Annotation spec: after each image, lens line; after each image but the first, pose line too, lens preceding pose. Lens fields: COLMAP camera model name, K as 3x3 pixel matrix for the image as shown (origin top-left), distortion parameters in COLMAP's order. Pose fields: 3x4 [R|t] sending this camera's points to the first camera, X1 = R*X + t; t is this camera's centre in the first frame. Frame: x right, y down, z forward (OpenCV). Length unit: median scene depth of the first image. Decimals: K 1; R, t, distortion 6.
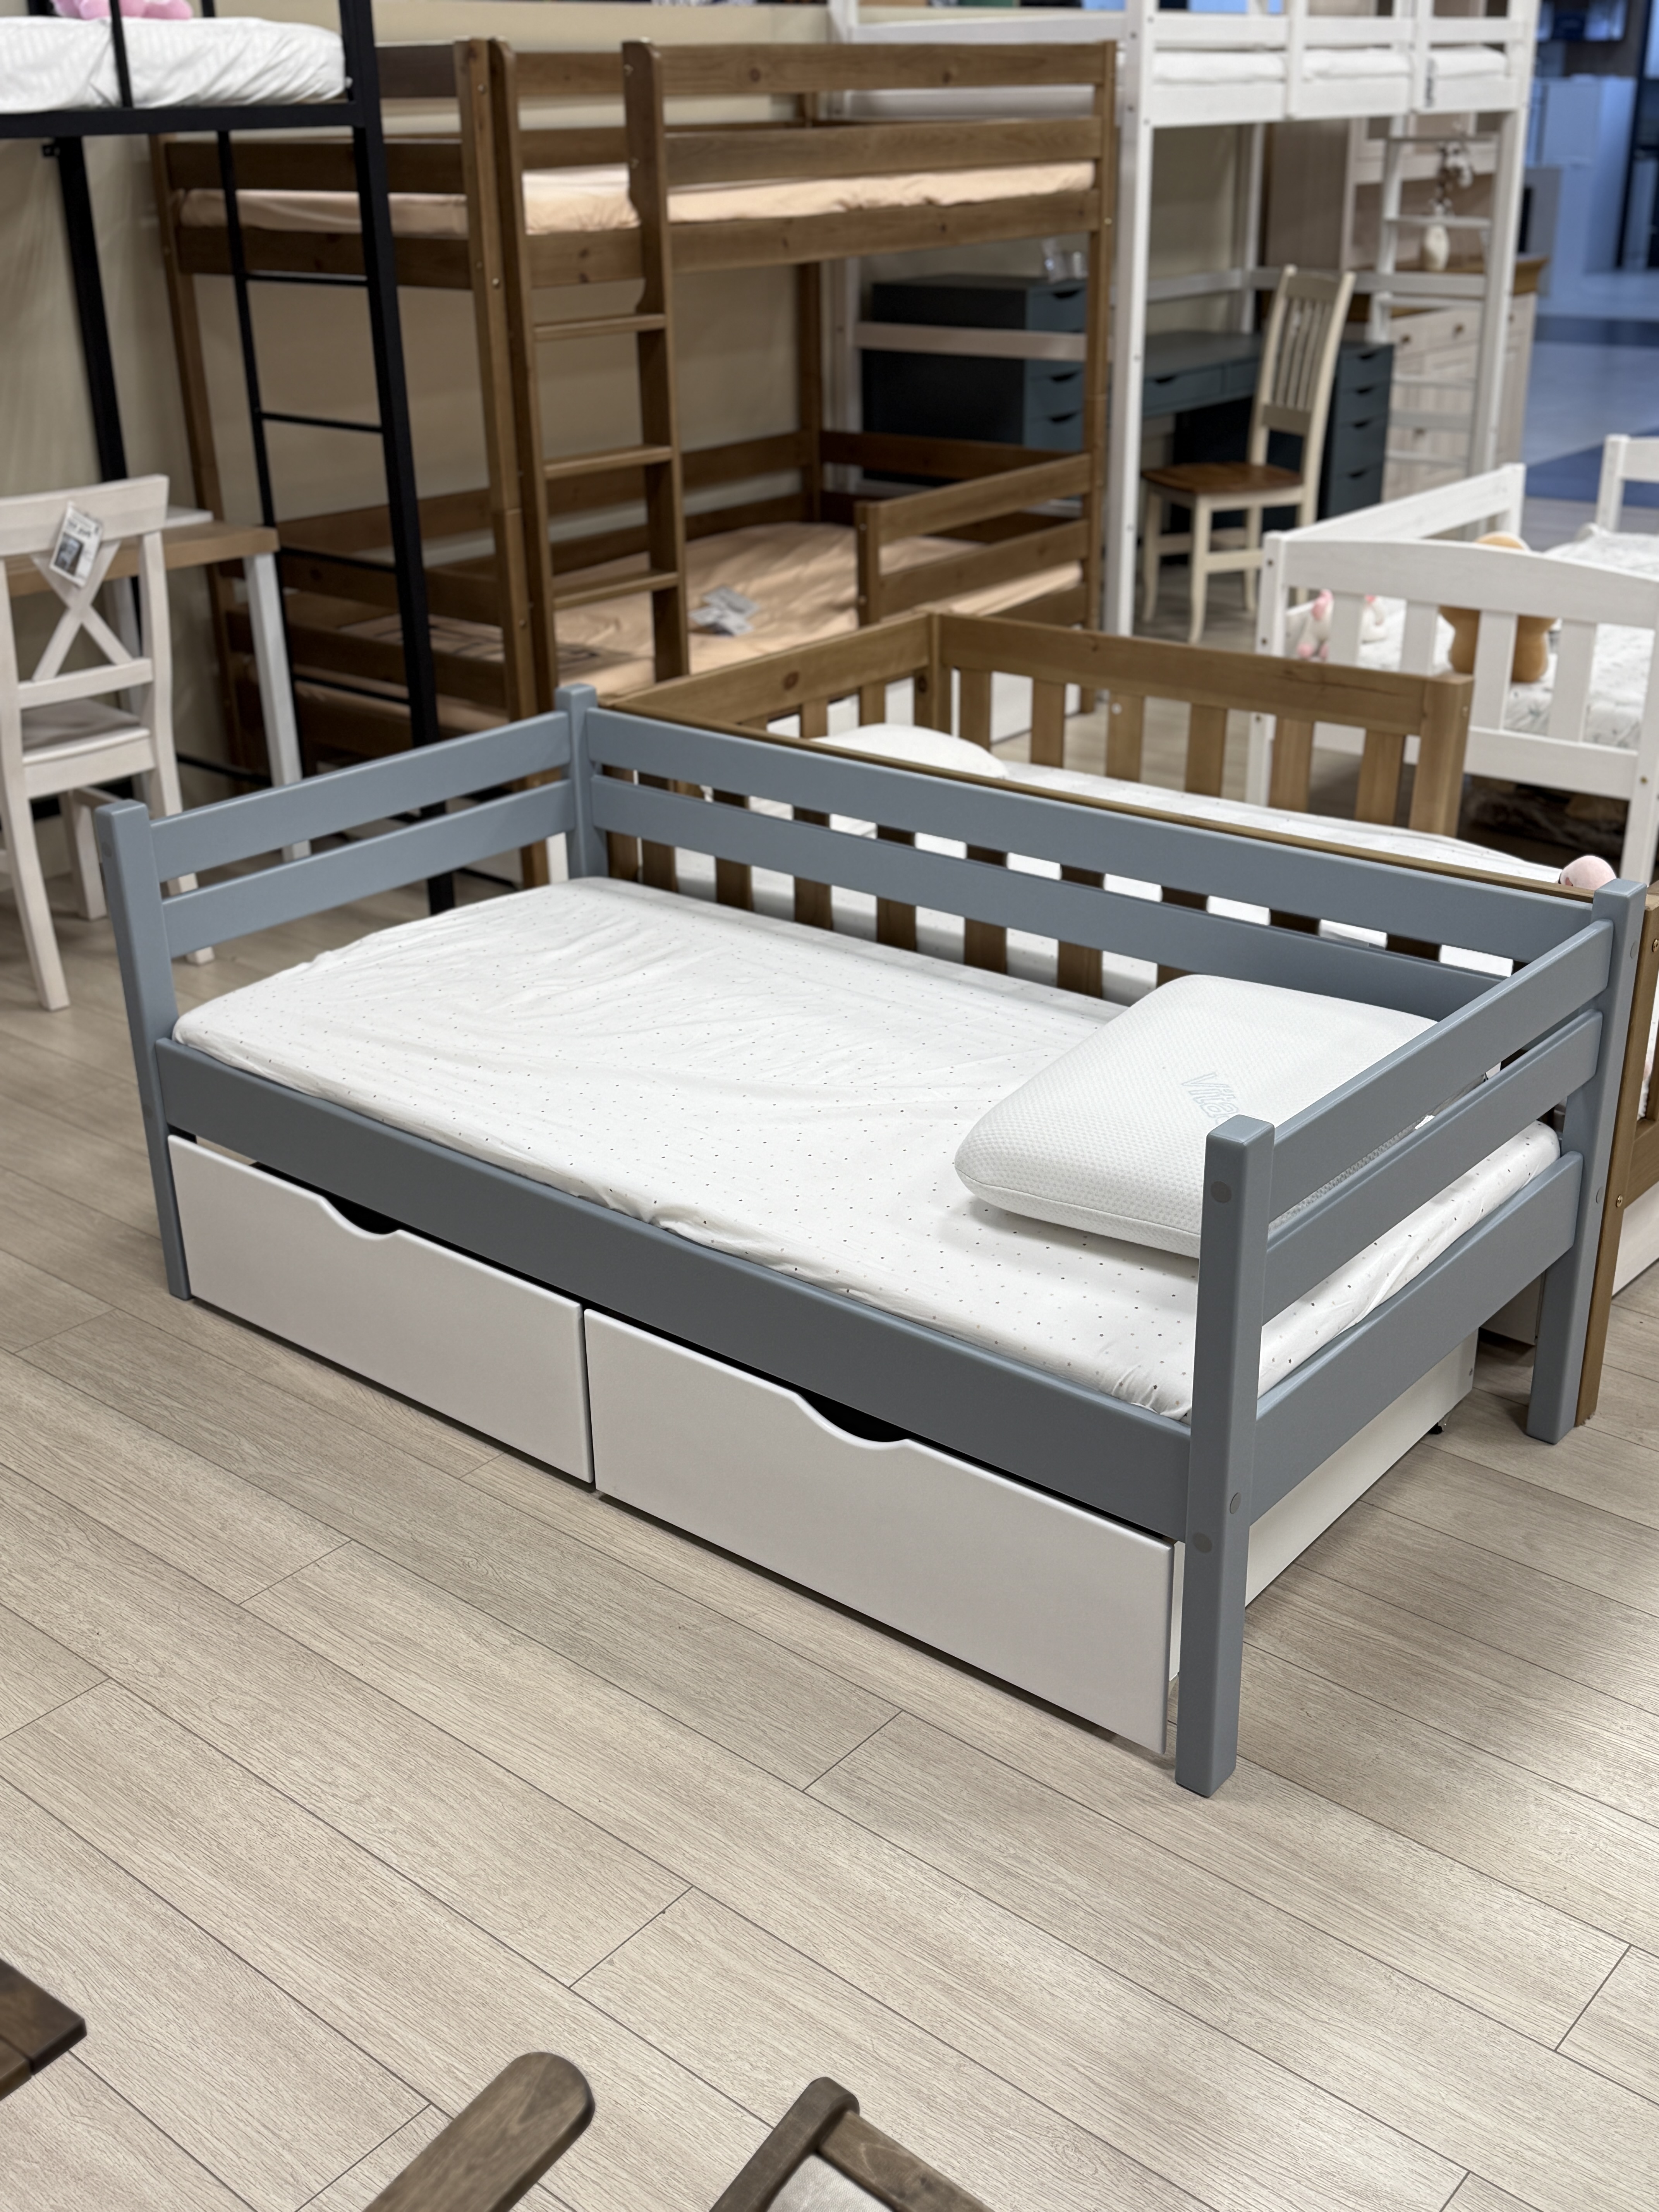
lens RADIAL K [[2308.1, 0, 832.1], [0, 2308.1, 1104.2], [0, 0, 1]] dist [0.064251, 0.000000]
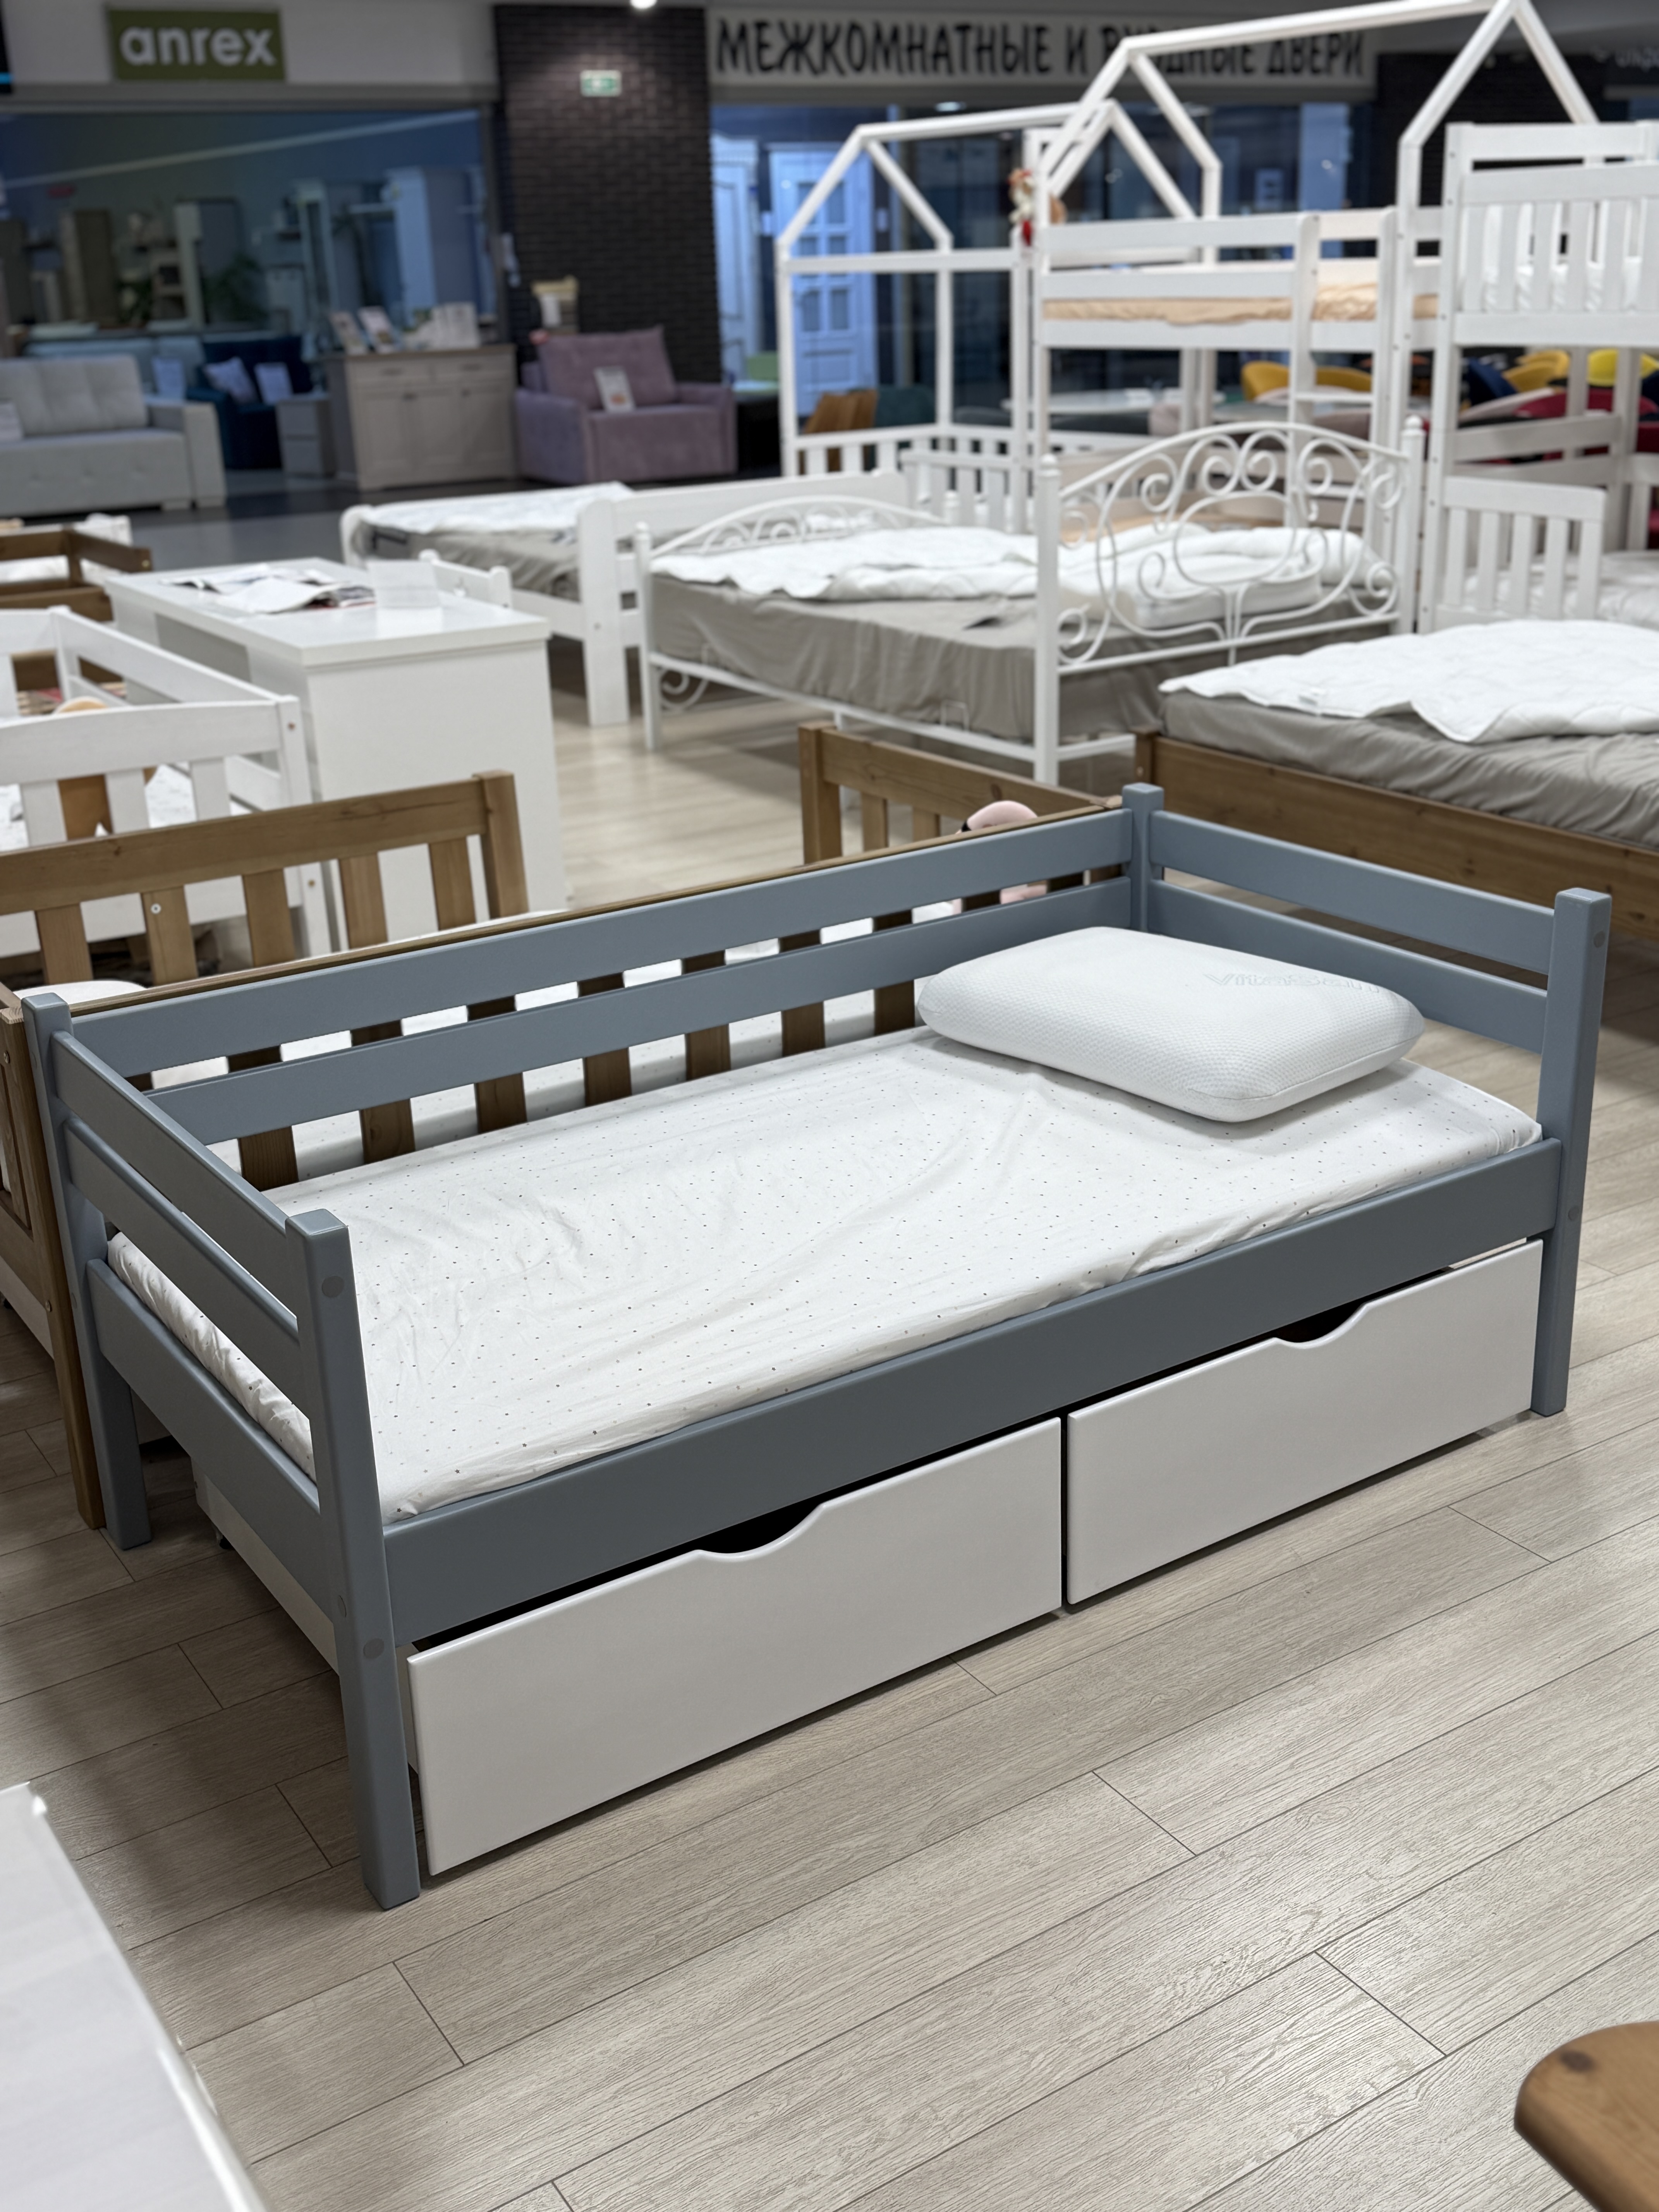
lens RADIAL K [[2308.1, 0, 832.4], [0, 2308.1, 1109.5], [0, 0, 1]] dist [0.064251, 0.000000]
pose [[0.288188, -0.326832, 0.900071, -0.932586], [0.410095, 0.891514, 0.192419, -0.243836], [-0.865315, 0.313662, 0.390956, 0.647354]]
